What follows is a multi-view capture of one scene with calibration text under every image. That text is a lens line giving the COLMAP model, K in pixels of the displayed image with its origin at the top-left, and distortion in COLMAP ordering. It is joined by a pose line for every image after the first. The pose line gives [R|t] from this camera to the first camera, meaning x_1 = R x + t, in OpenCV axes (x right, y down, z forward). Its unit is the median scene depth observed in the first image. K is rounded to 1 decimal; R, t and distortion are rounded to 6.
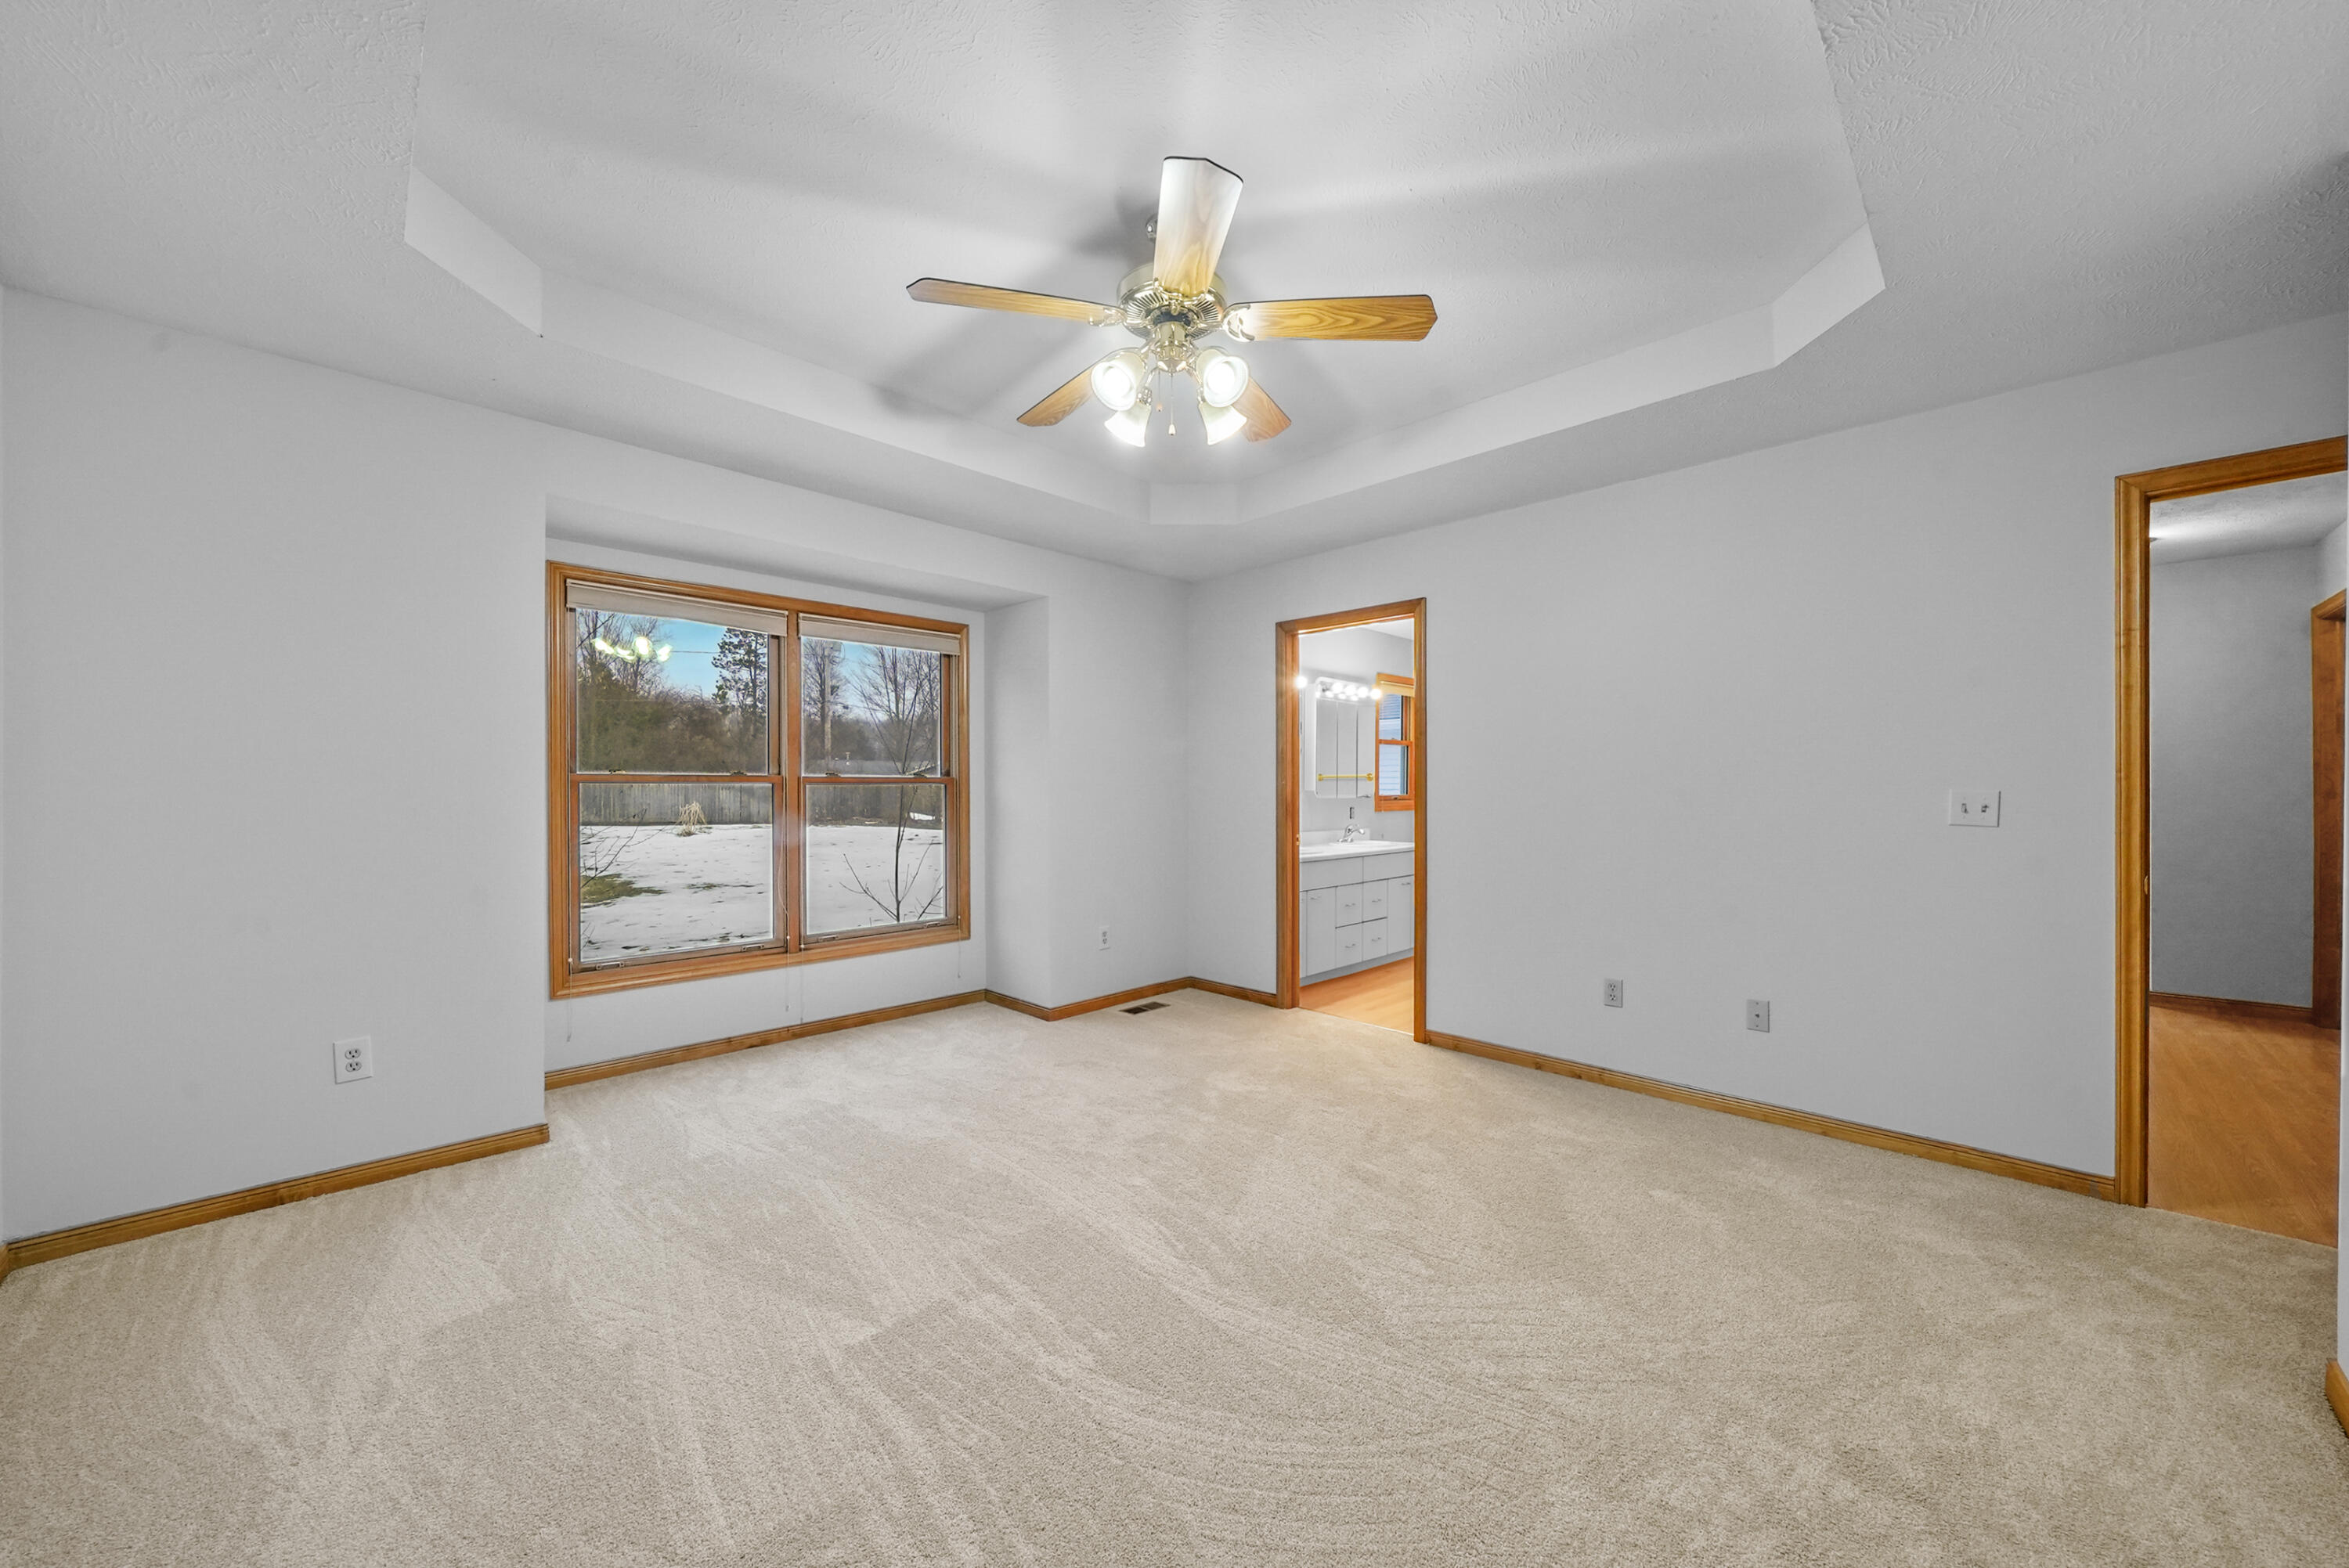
lens RADIAL K [[872.7, 0, 1149.5], [0, 872.7, 780.9], [0, 0, 1]] dist [-0.002034, 0.000328]
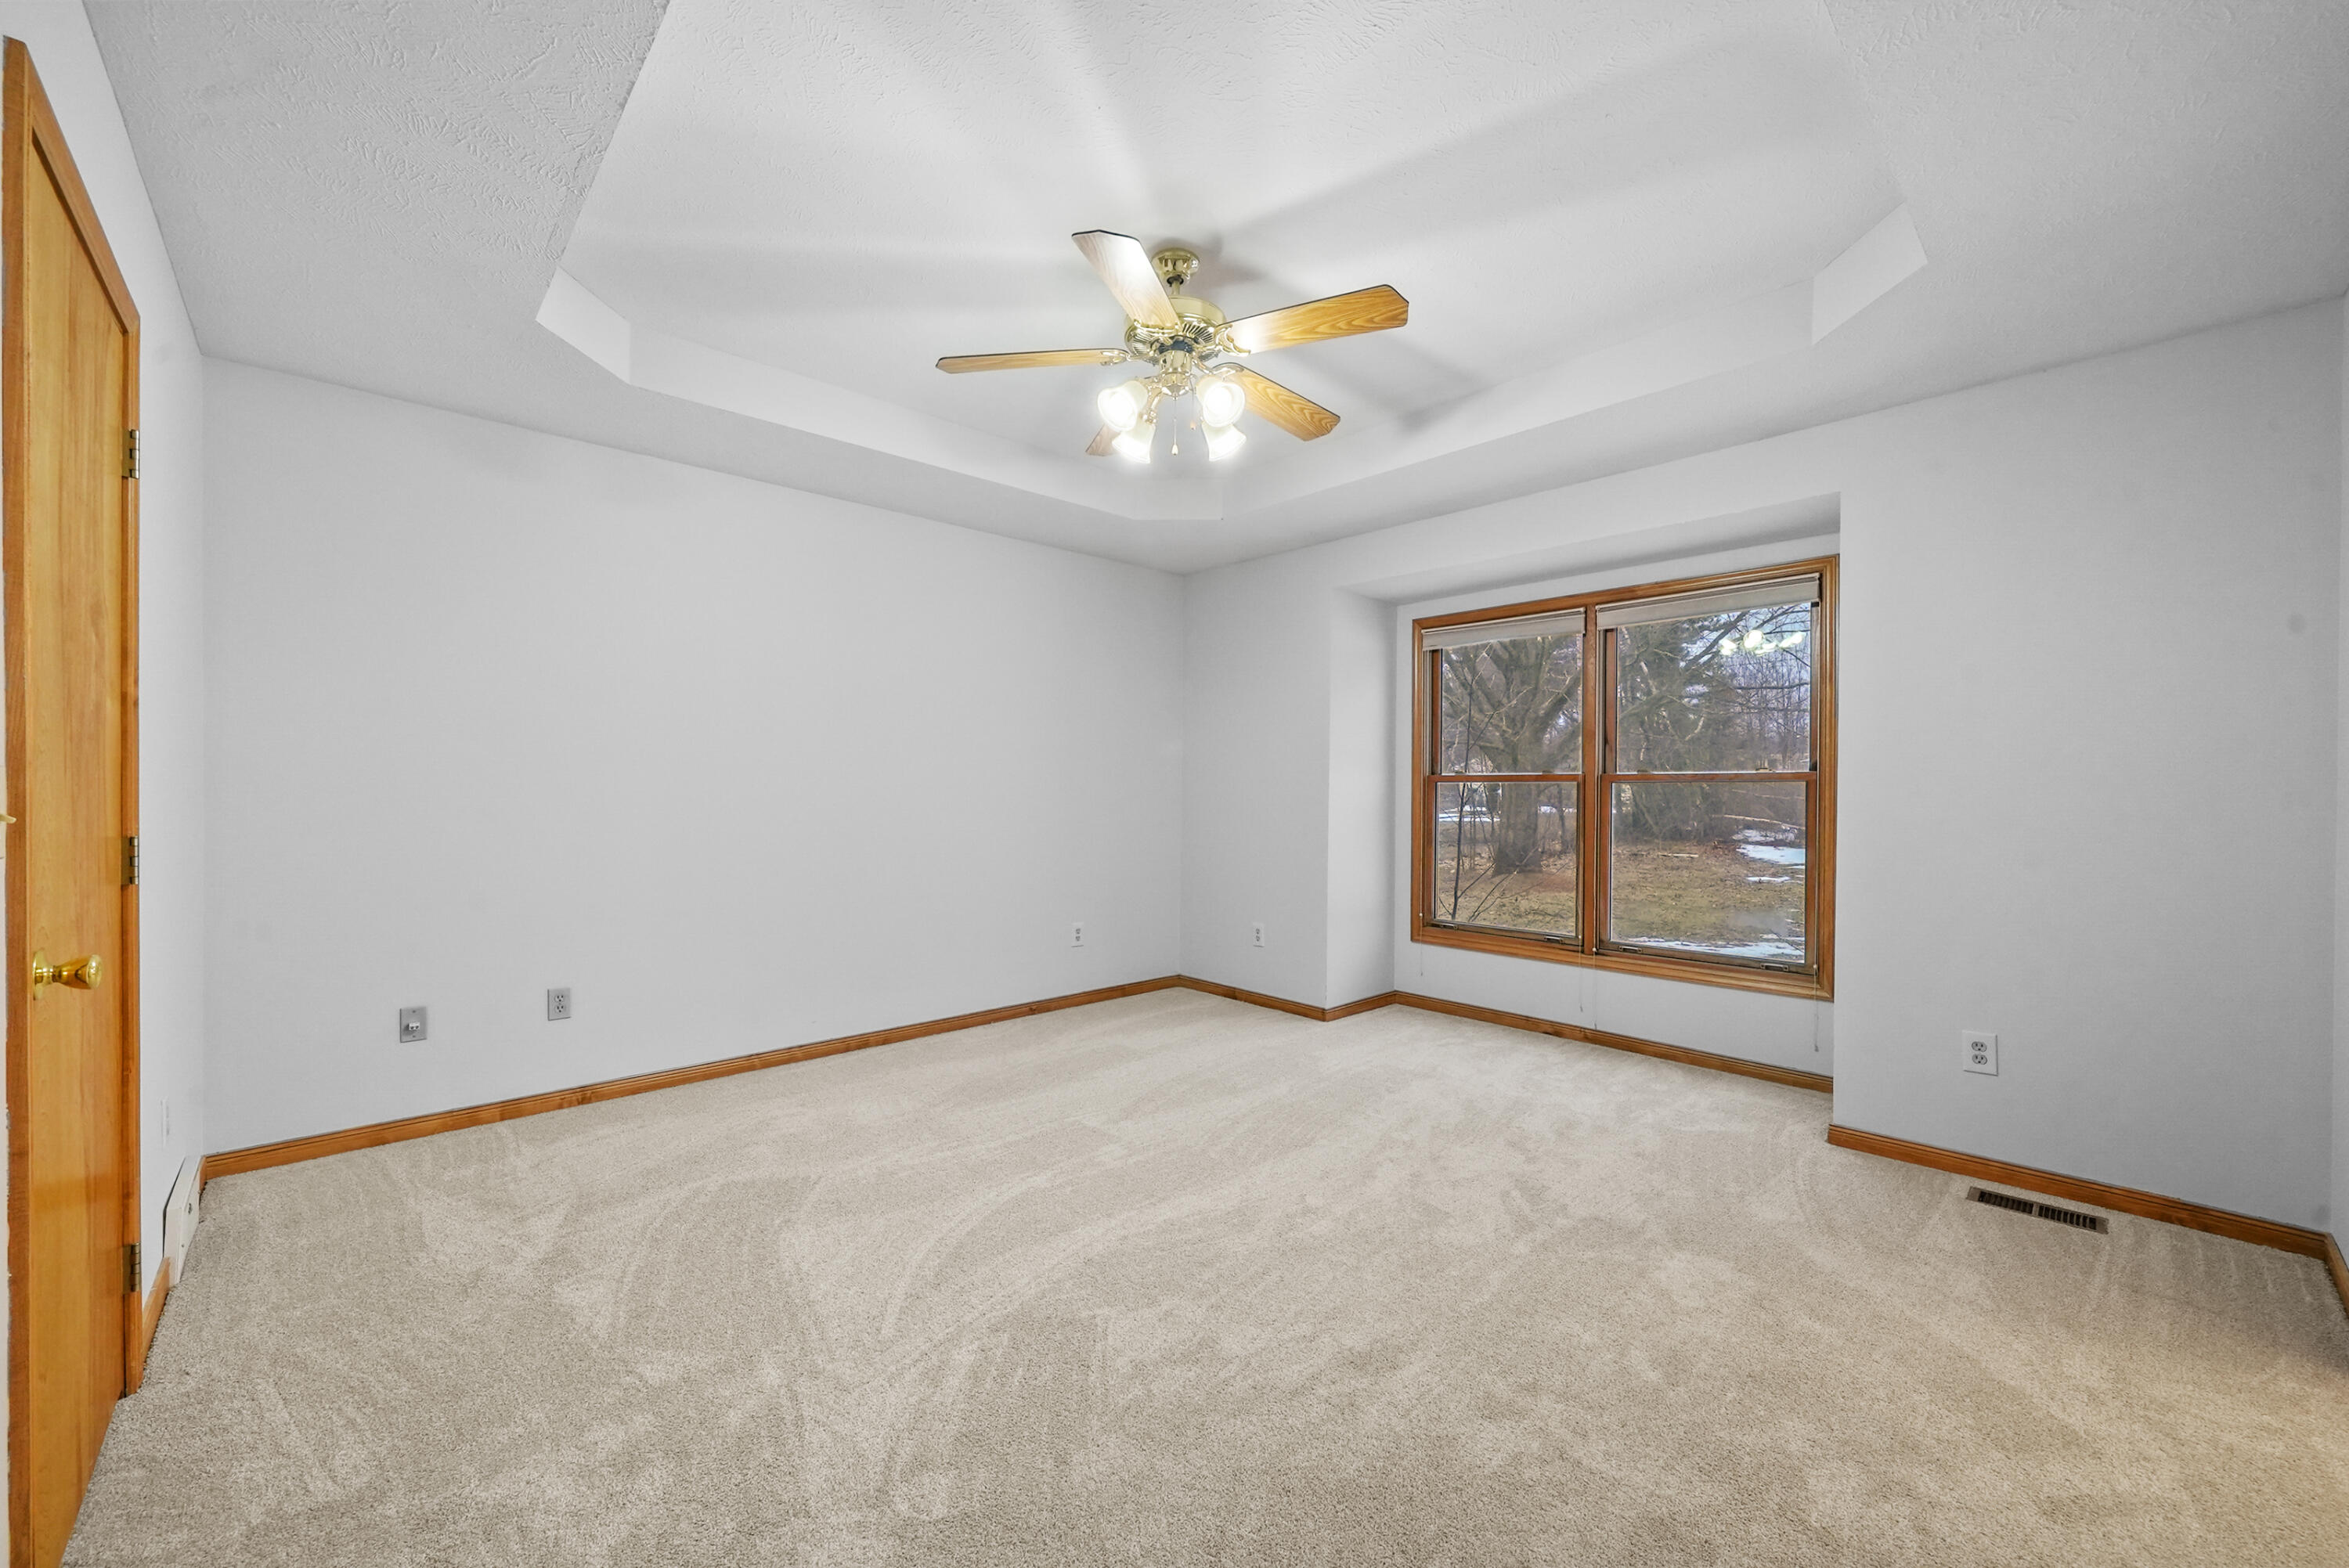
lens RADIAL K [[872.7, 0, 1151.0], [0, 872.7, 788.9], [0, 0, 1]] dist [-0.002034, 0.000328]
pose [[-0.027120, 0.005036, -0.999620, 0.585441], [0.002905, 0.999983, 0.004959, 0.003235], [0.999628, -0.002769, -0.027134, 0.528792]]
